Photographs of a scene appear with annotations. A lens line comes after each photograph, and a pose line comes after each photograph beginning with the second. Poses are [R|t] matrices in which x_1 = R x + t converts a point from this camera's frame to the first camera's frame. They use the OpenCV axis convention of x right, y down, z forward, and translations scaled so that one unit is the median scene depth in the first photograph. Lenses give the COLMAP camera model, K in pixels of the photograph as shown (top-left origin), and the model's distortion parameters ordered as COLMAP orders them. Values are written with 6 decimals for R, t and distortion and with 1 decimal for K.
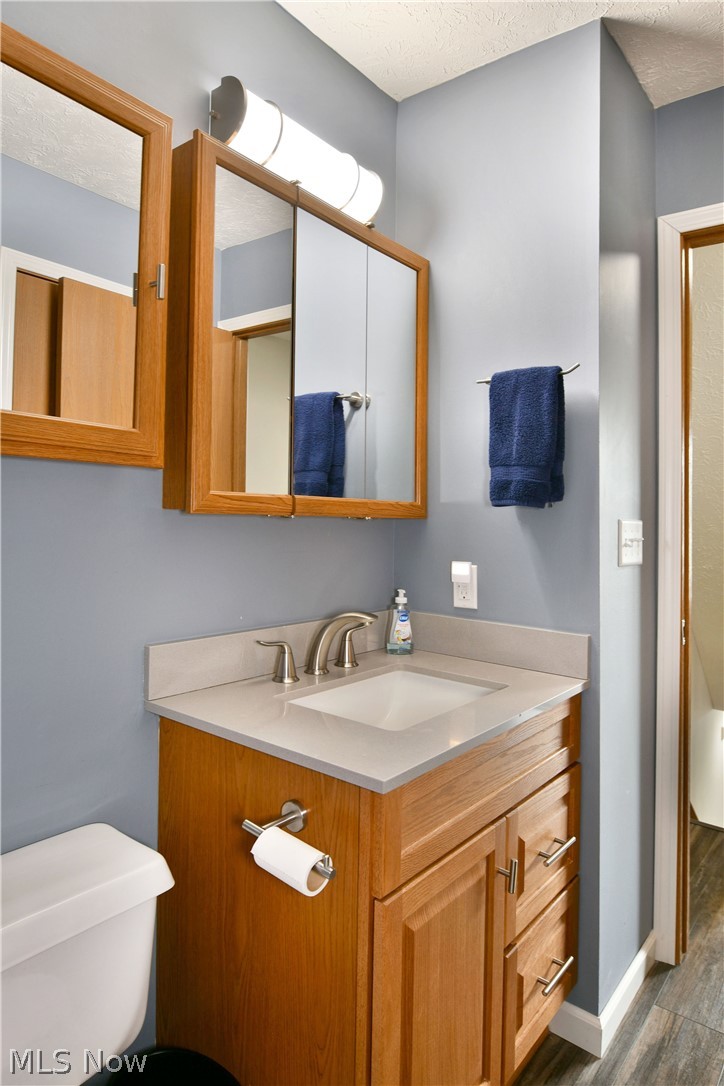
lens RADIAL K [[657.8, 0, 366.5], [0, 657.8, 517.1], [0, 0, 1]] dist [-0.013342, -0.005360]
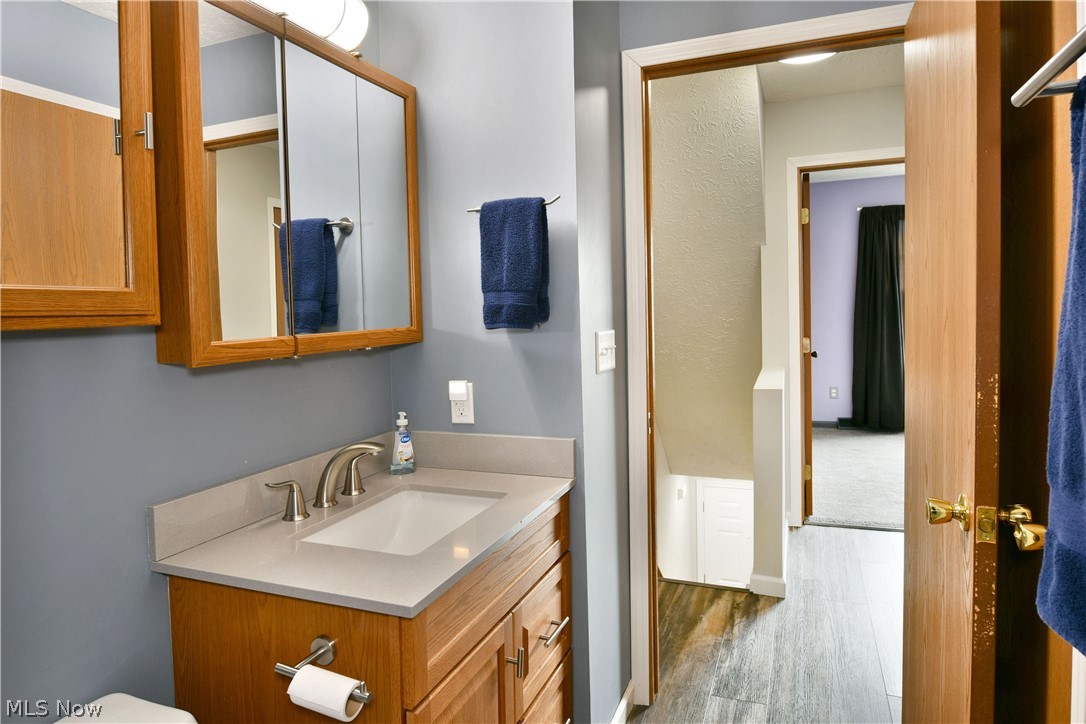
lens RADIAL K [[680.0, 0, 541.4], [0, 680.0, 340.5], [0, 0, 1]] dist [-0.015031, -0.003685]
pose [[0.952584, -0.050592, 0.300041, -0.055355], [0.030279, 0.996947, 0.071972, -0.075793], [-0.302766, -0.059475, 0.951207, -0.076287]]
